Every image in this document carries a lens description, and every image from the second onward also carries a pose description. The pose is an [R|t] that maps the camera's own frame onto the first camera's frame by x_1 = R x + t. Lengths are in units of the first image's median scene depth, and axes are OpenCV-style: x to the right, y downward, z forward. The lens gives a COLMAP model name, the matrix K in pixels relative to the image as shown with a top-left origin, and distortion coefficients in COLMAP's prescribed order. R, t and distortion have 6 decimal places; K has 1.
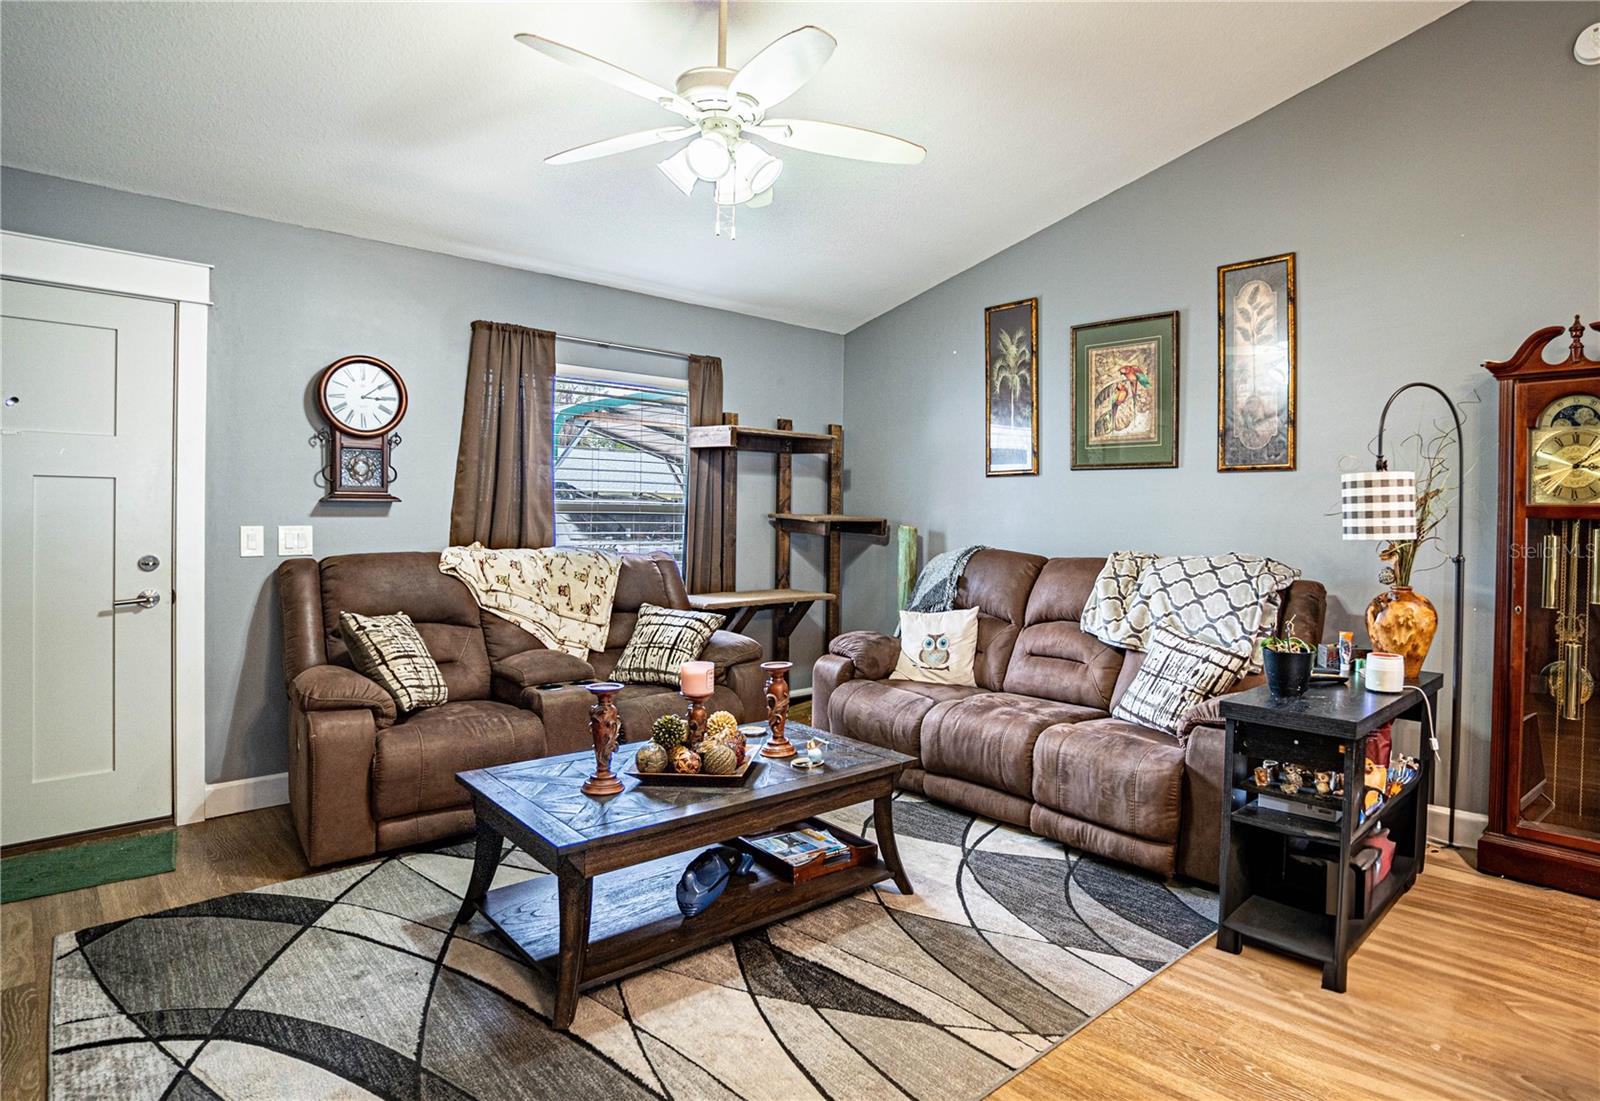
lens RADIAL K [[977.9, 0, 801.9], [0, 977.9, 521.0], [0, 0, 1]] dist [-0.063726, 0.002619]
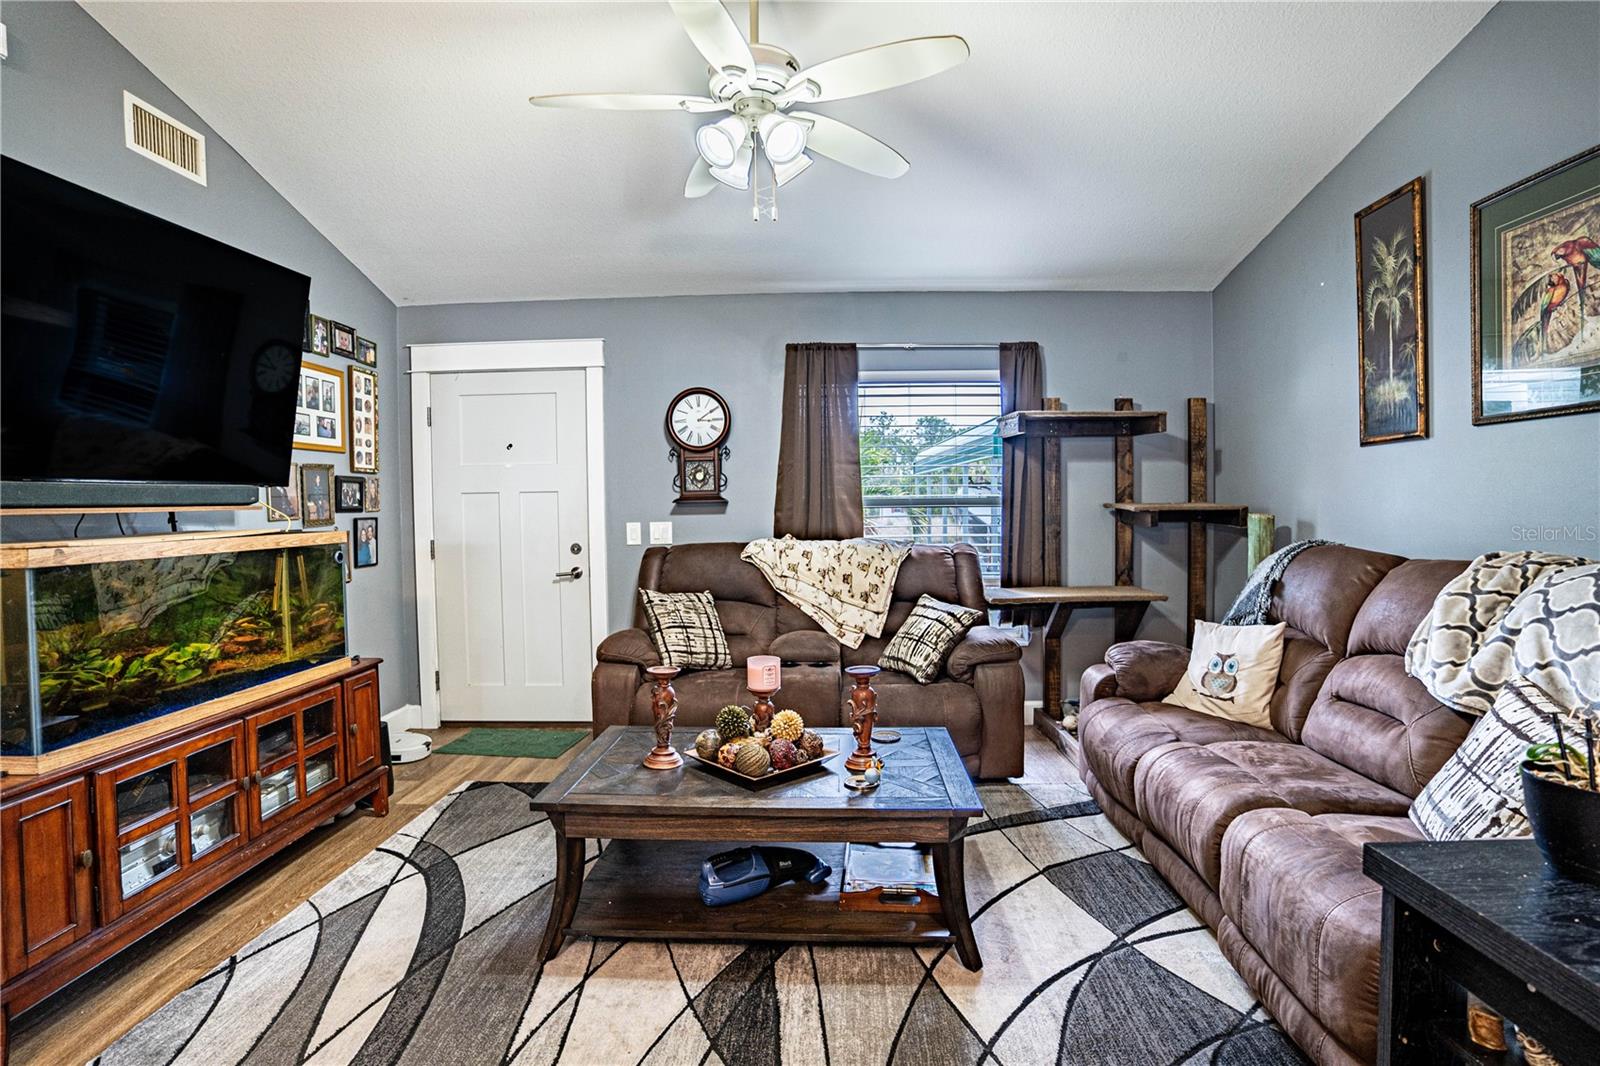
lens RADIAL K [[793.5, 0, 800.0], [0, 793.5, 533.0], [0, 0, 1]] dist [-0.083386, 0.040730]
pose [[0.691946, 0.001064, -0.721948, 0.358940], [0.016195, 0.999724, 0.016995, 0.004026], [0.721768, -0.023452, 0.691738, 0.342091]]
